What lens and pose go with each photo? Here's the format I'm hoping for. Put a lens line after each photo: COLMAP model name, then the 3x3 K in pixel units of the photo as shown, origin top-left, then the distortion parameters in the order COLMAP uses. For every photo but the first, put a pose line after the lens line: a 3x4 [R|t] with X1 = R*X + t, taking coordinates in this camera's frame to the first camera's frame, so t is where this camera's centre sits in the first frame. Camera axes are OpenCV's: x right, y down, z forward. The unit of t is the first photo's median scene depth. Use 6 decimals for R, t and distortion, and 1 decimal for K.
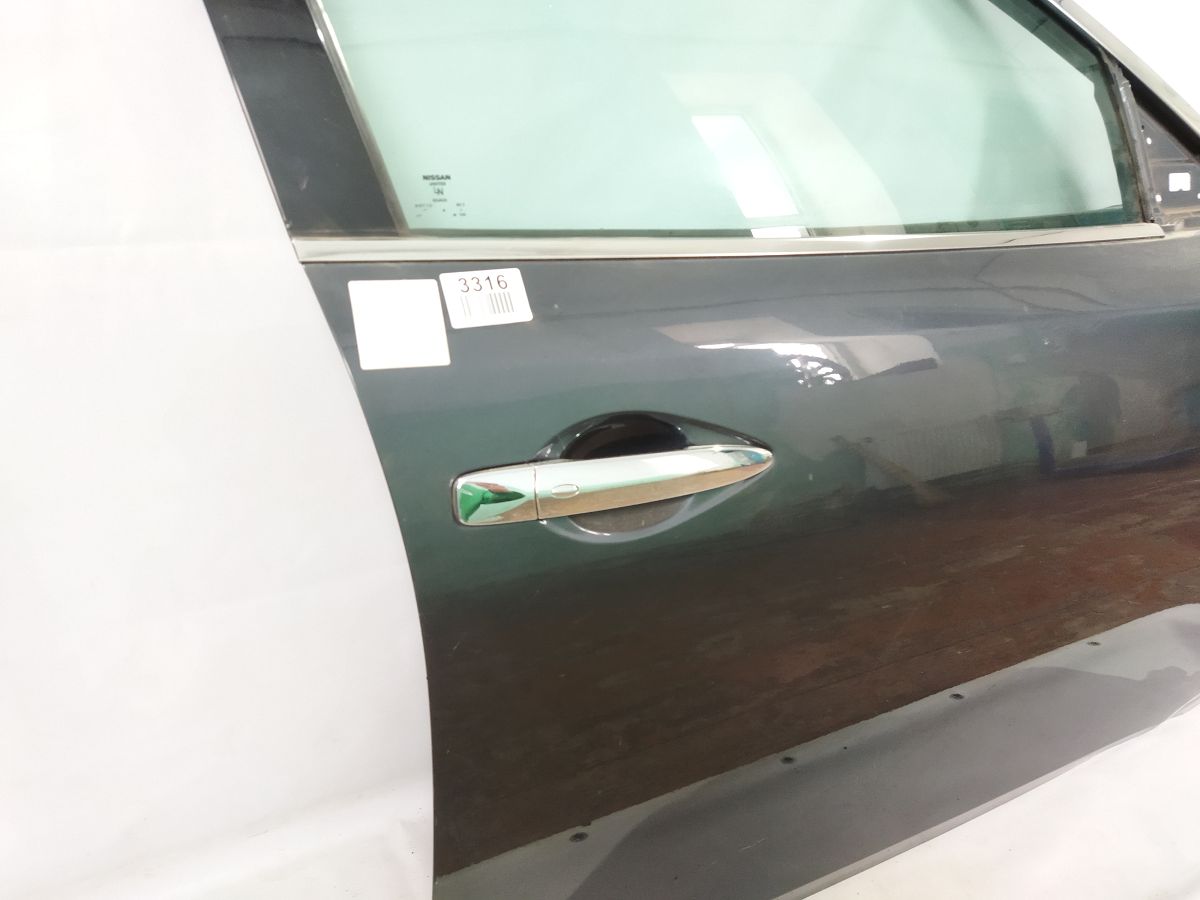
lens RADIAL K [[925.2, 0, 600.0], [0, 925.2, 450.0], [0, 0, 1]] dist [0.097629, -0.168264]
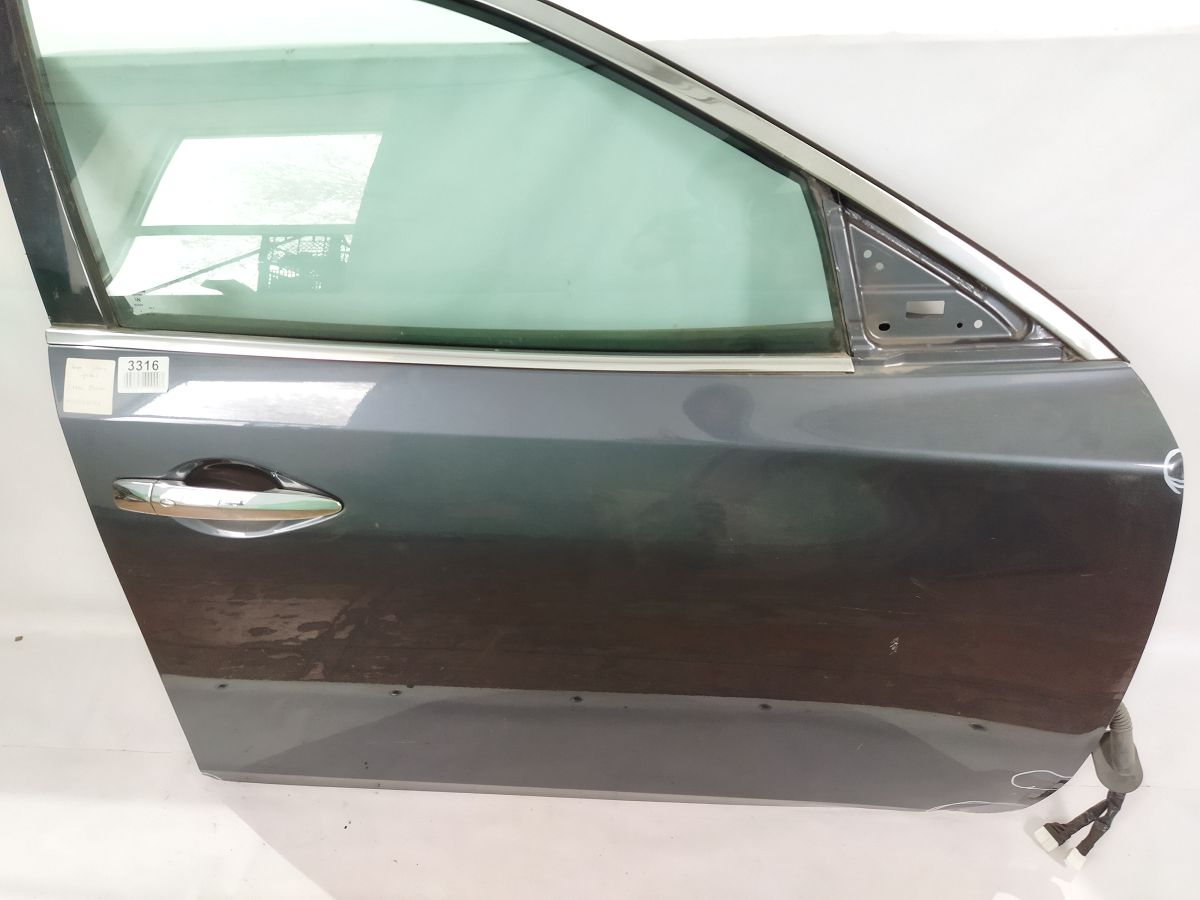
lens RADIAL K [[912.7, 0, 623.1], [0, 912.7, 442.4], [0, 0, 1]] dist [0.074256, -0.116761]
pose [[0.846597, 0.239428, -0.475339, 1.333624], [-0.139246, 0.961633, 0.236372, -0.534816], [0.513696, -0.133922, 0.847456, 0.071902]]
